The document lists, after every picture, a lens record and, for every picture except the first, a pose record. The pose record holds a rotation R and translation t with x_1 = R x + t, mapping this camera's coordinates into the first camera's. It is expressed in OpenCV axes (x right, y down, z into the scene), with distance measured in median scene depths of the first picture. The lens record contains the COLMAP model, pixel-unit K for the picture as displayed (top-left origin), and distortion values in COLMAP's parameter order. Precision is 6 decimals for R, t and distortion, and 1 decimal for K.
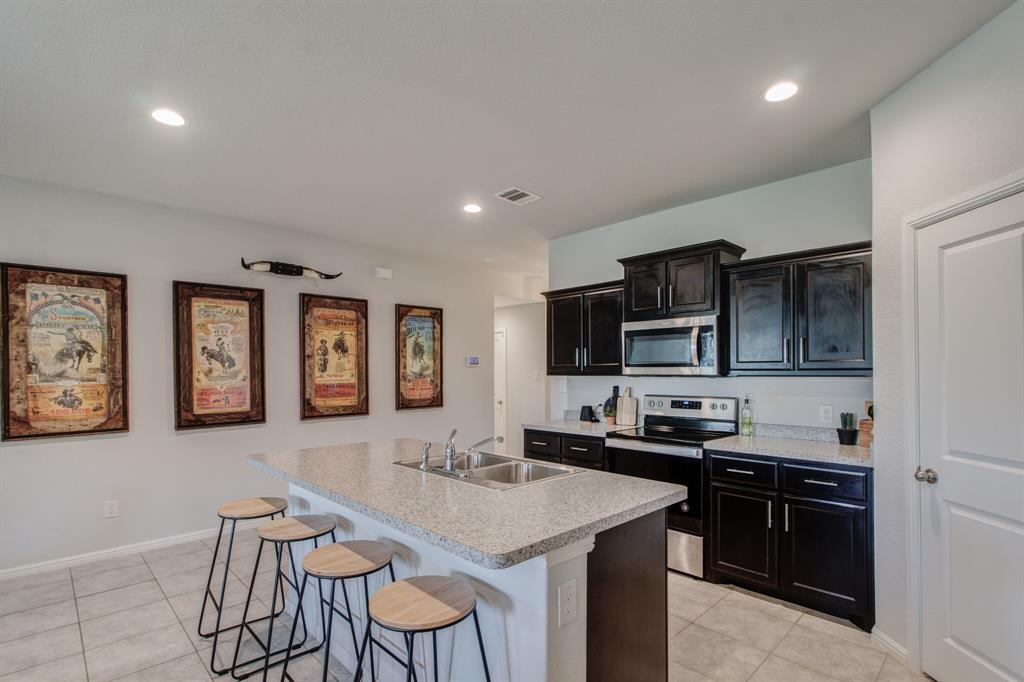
lens RADIAL K [[485.2, 0, 516.4], [0, 485.2, 372.2], [0, 0, 1]] dist [0.001662, 0.000662]
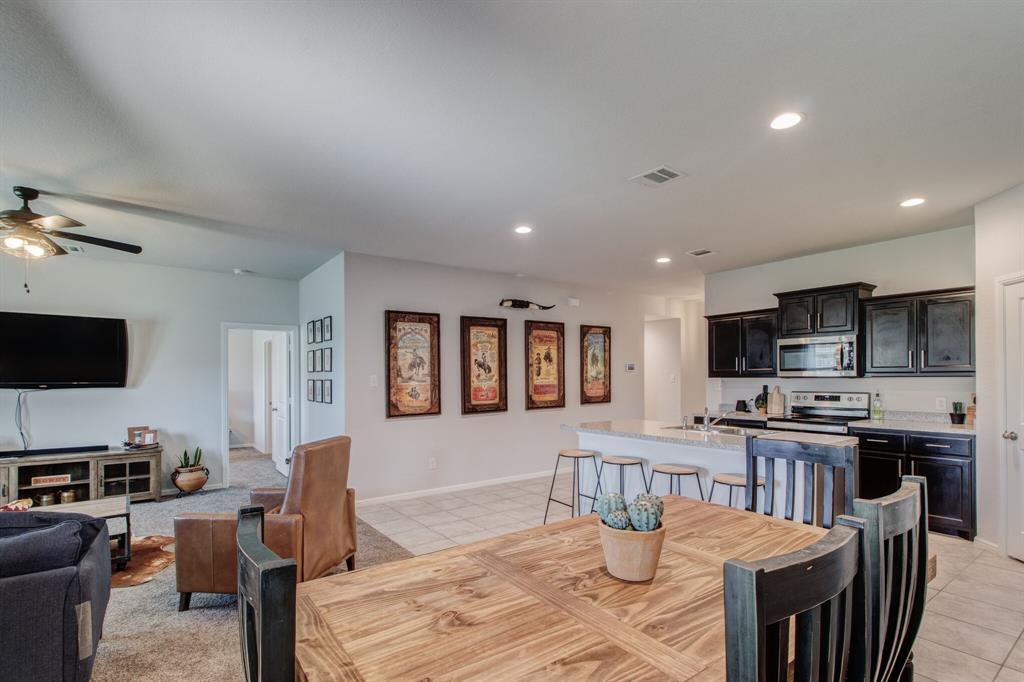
lens RADIAL K [[486.7, 0, 515.4], [0, 486.7, 380.5], [0, 0, 1]] dist [-0.000821, -0.000660]
pose [[0.990143, -0.003502, -0.140017, -0.313809], [0.004427, 0.999970, 0.006293, 0.004182], [0.139991, -0.006851, 0.990129, -0.462138]]
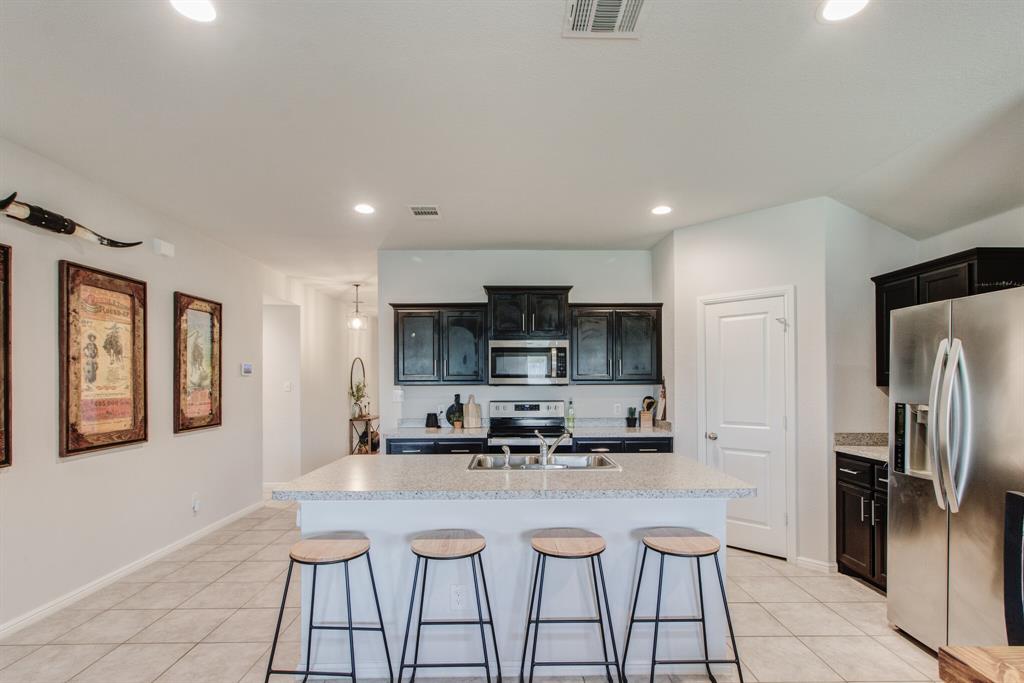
lens RADIAL K [[486.7, 0, 515.4], [0, 486.7, 381.0], [0, 0, 1]] dist [-0.000821, -0.000660]
pose [[0.690398, 0.001018, 0.723429, -0.562591], [0.001889, 0.999993, -0.003210, 0.001517], [-0.723427, 0.003582, 0.690391, 0.130968]]
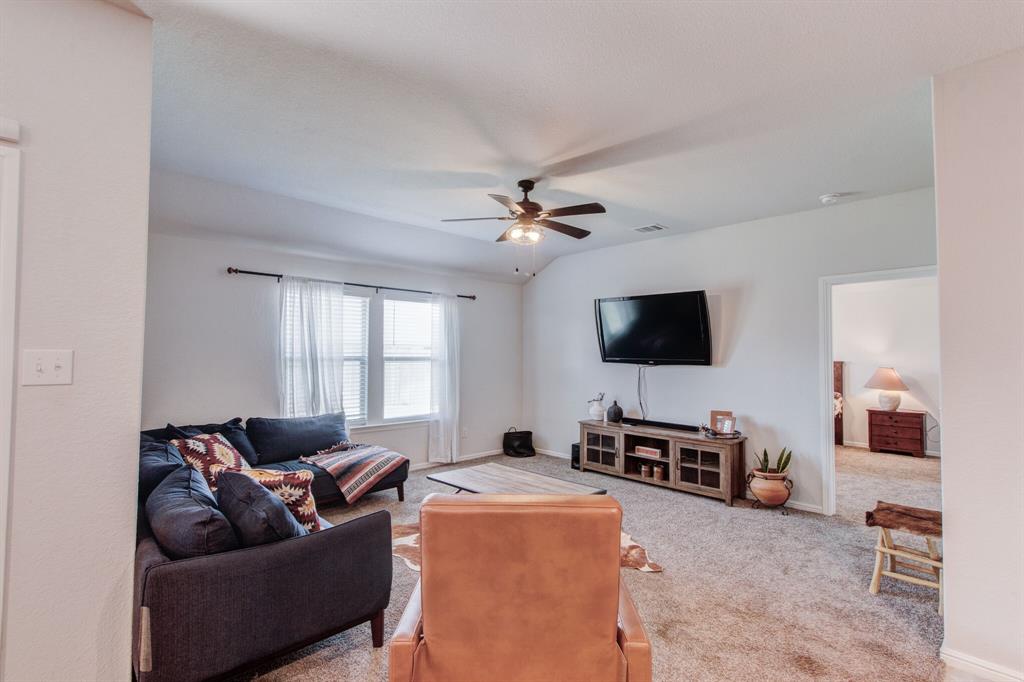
lens RADIAL K [[470.9, 0, 514.3], [0, 470.9, 340.6], [0, 0, 1]] dist [0.000552, 0.000205]
pose [[-0.012754, -0.028950, -0.999499, -0.384685], [-0.004961, 0.999570, -0.028889, 0.000785], [0.999906, 0.004590, -0.012892, 0.245367]]
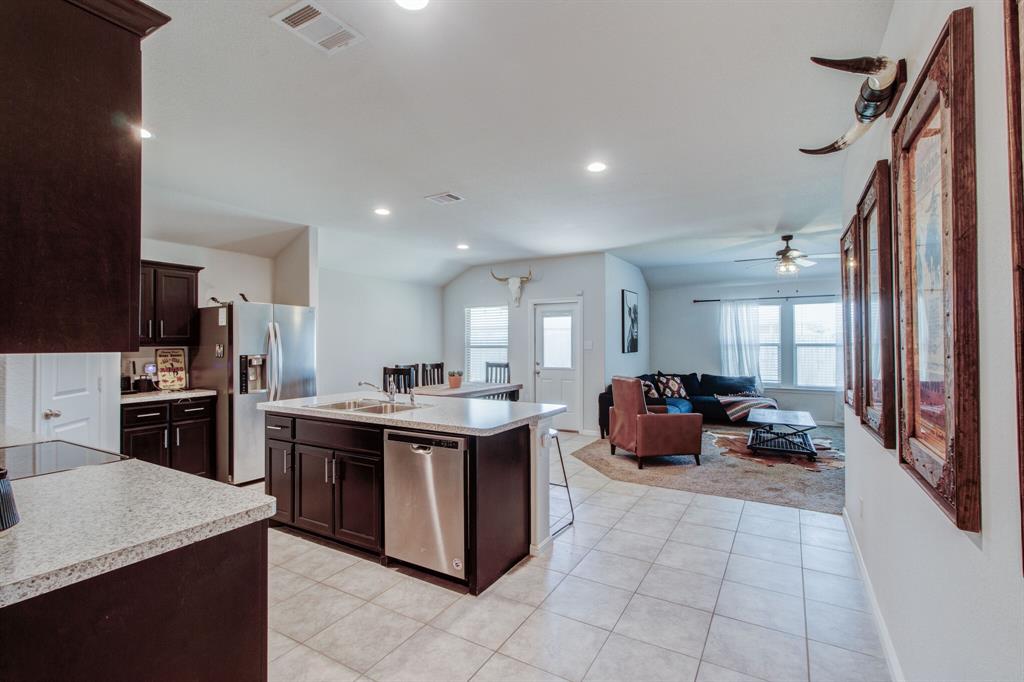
lens RADIAL K [[470.9, 0, 514.3], [0, 470.9, 340.6], [0, 0, 1]] dist [0.000552, 0.000205]
pose [[-0.964959, 0.002417, -0.262391, -0.064161], [0.003842, 0.999981, -0.004921, 0.003451], [0.262374, -0.005757, -0.964949, 1.445877]]
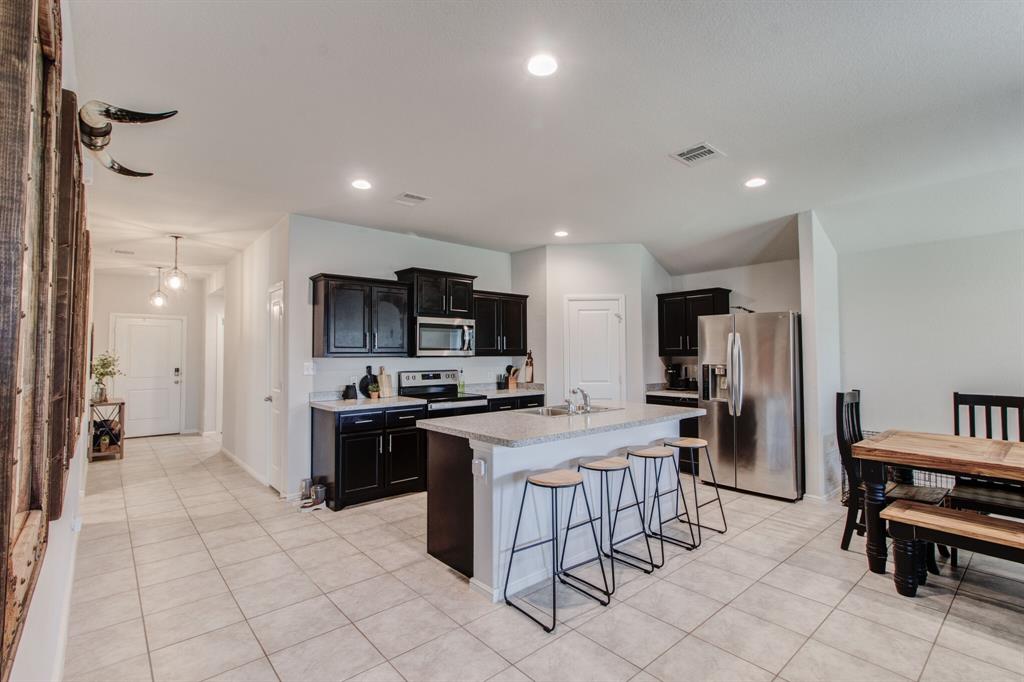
lens RADIAL K [[468.9, 0, 516.5], [0, 468.9, 340.7], [0, 0, 1]] dist [-0.001059, -0.000067]
pose [[0.054537, 0.031071, 0.998028, -0.979060], [0.003699, 0.999503, -0.031319, 0.004479], [-0.998505, 0.005399, 0.054395, 0.630260]]
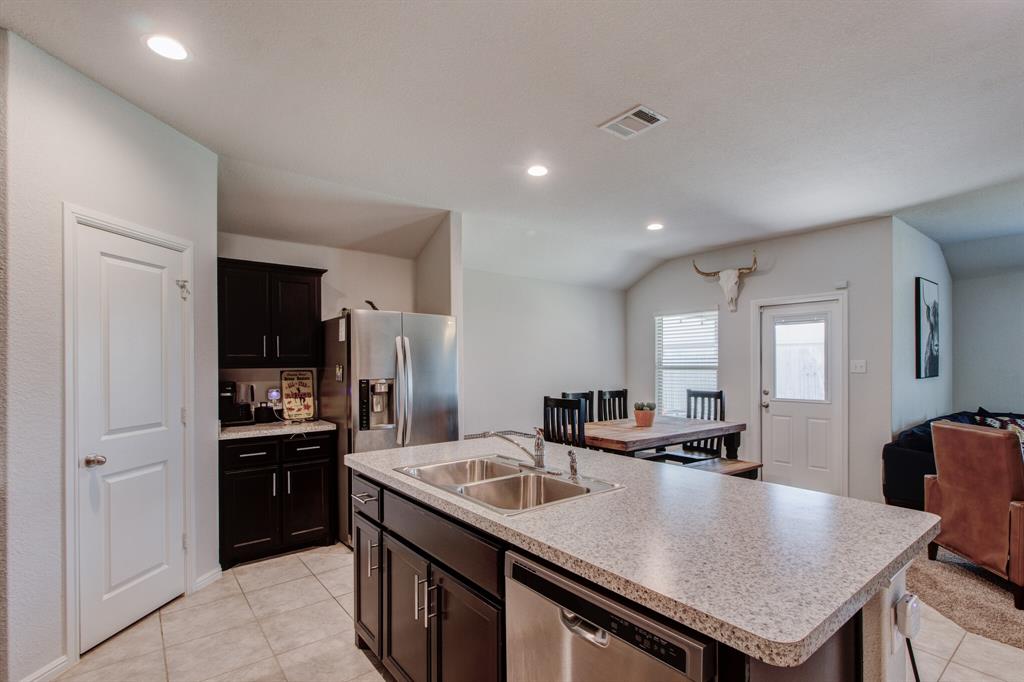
lens RADIAL K [[483.6, 0, 519.1], [0, 483.6, 363.7], [0, 0, 1]] dist [0.003183, 0.000342]
pose [[-0.995223, 0.005223, 0.097483, -0.102522], [0.005289, 0.999986, 0.000421, 0.002631], [-0.097479, 0.000934, -0.995237, 1.049445]]
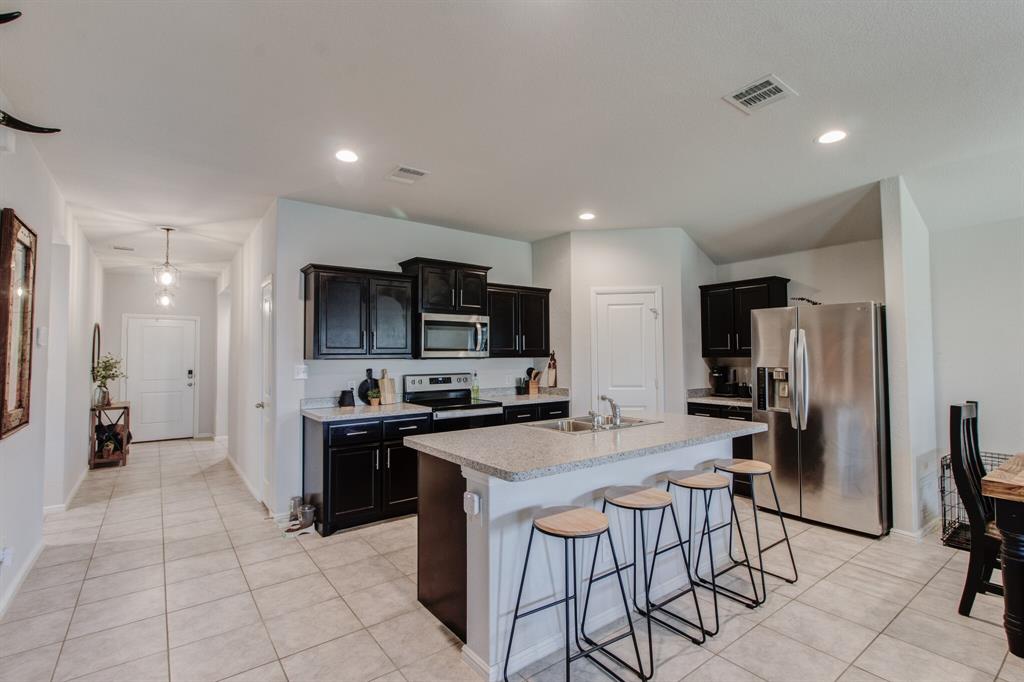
lens RADIAL K [[470.9, 0, 514.3], [0, 470.9, 340.6], [0, 0, 1]] dist [0.000552, 0.000205]
pose [[0.126749, 0.032391, 0.991406, -0.820896], [0.005318, 0.999430, -0.033333, 0.003359], [-0.991921, 0.009498, 0.126505, 0.608582]]
